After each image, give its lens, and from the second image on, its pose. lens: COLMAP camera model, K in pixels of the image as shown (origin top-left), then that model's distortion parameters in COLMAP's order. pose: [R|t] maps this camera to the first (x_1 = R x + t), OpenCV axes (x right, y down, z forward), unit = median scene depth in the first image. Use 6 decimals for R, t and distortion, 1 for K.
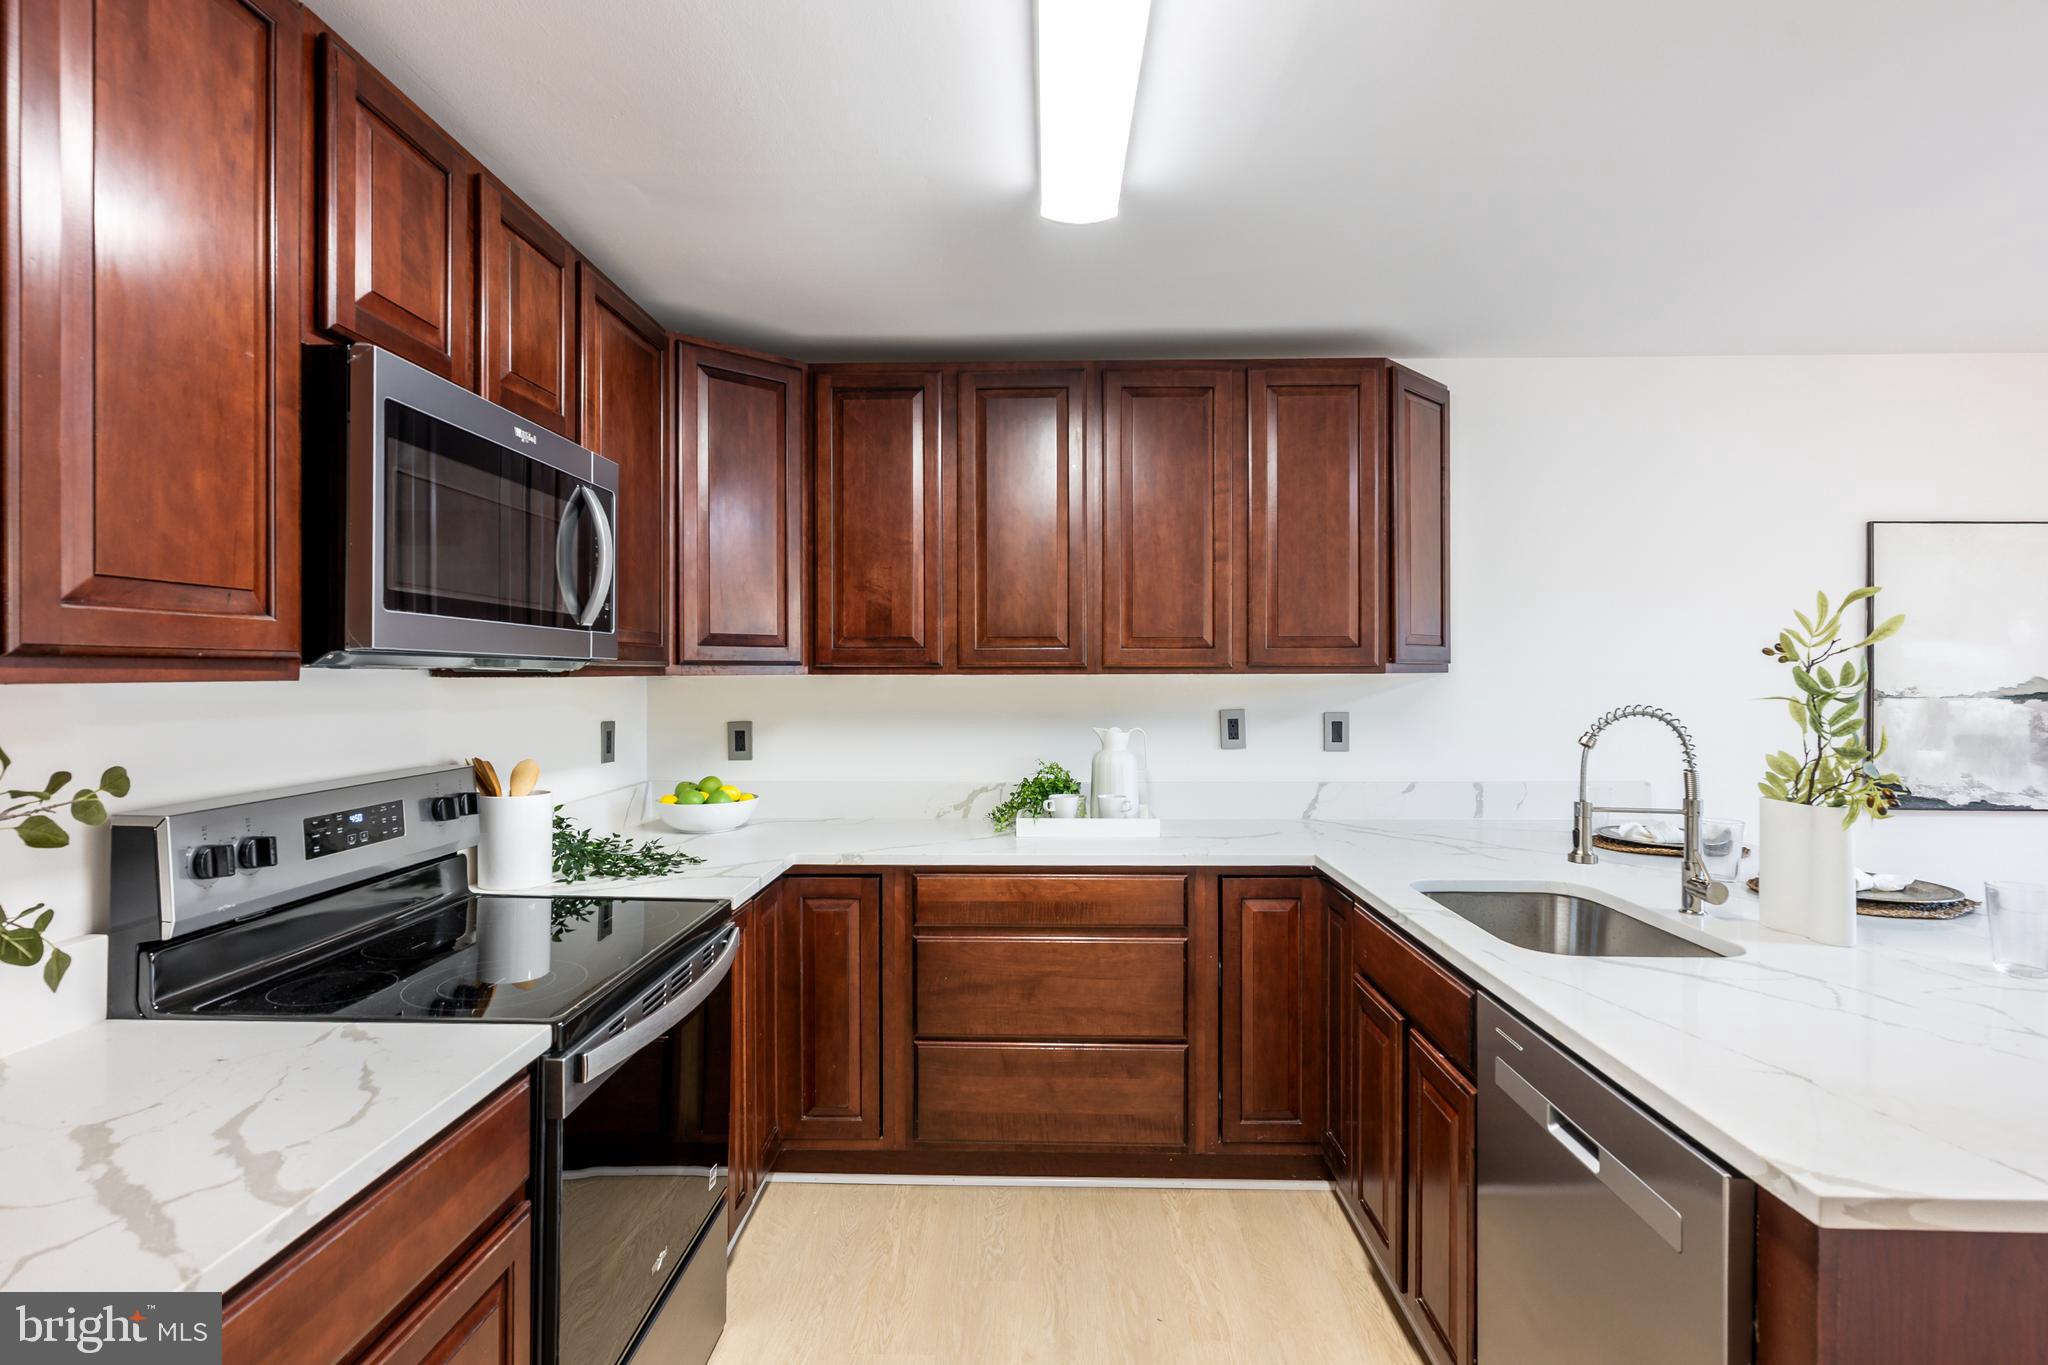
lens RADIAL K [[999.3, 0, 1025.2], [0, 999.3, 676.3], [0, 0, 1]] dist [0.000519, 0.000642]
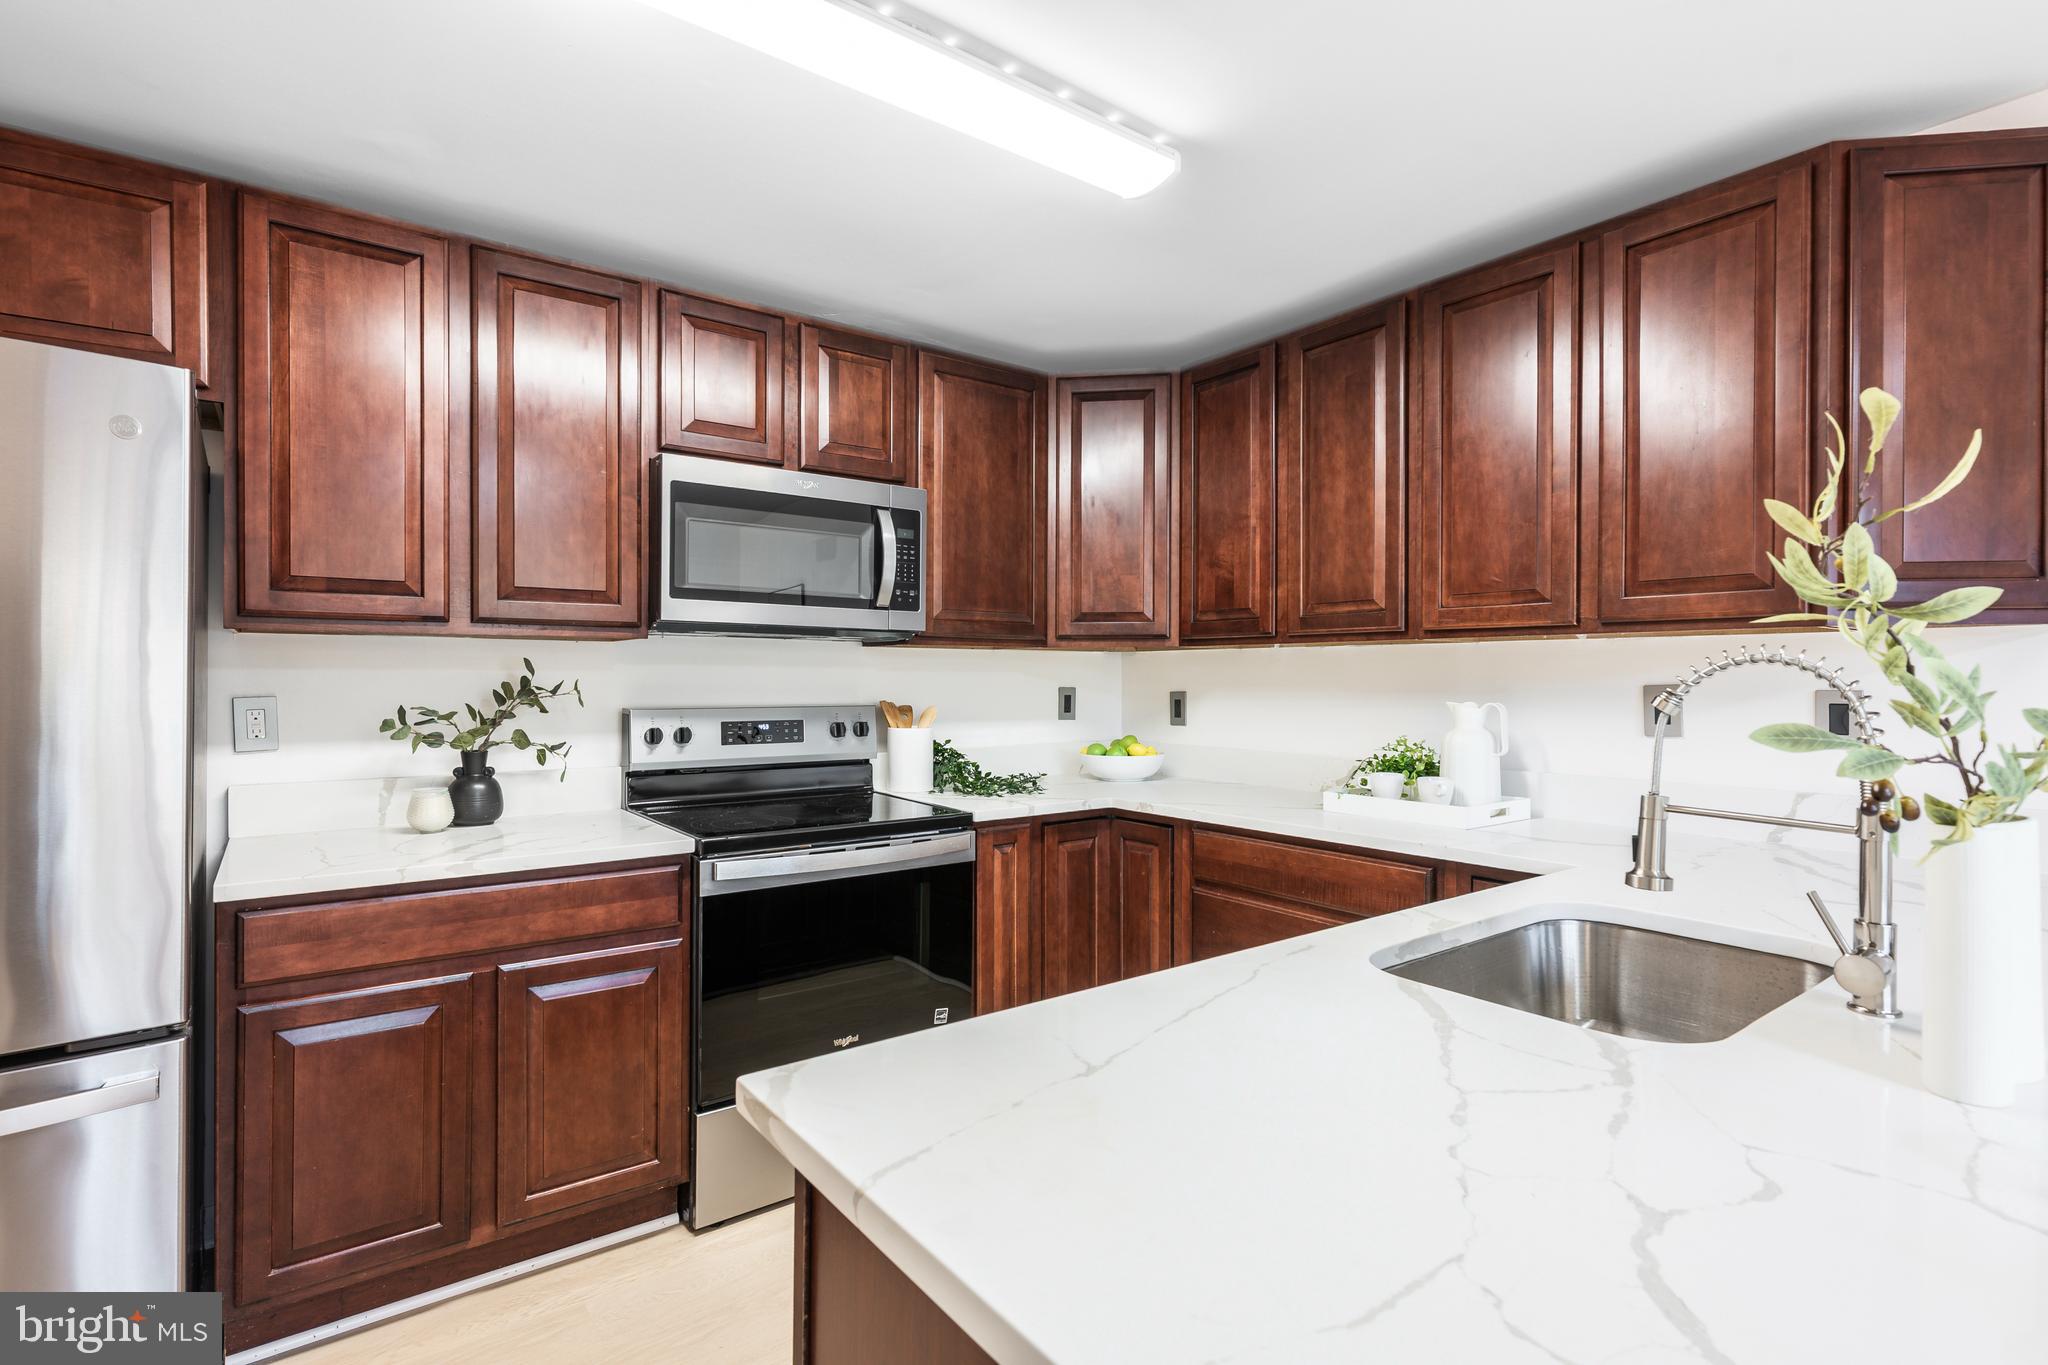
lens RADIAL K [[984.1, 0, 1024.0], [0, 984.1, 682.5], [0, 0, 1]] dist [0.002641, 0.000585]
pose [[0.621668, 0.007786, -0.783242, 0.594102], [-0.005583, 0.999969, 0.005508, 0.036951], [0.783261, 0.000949, 0.621692, 0.204991]]
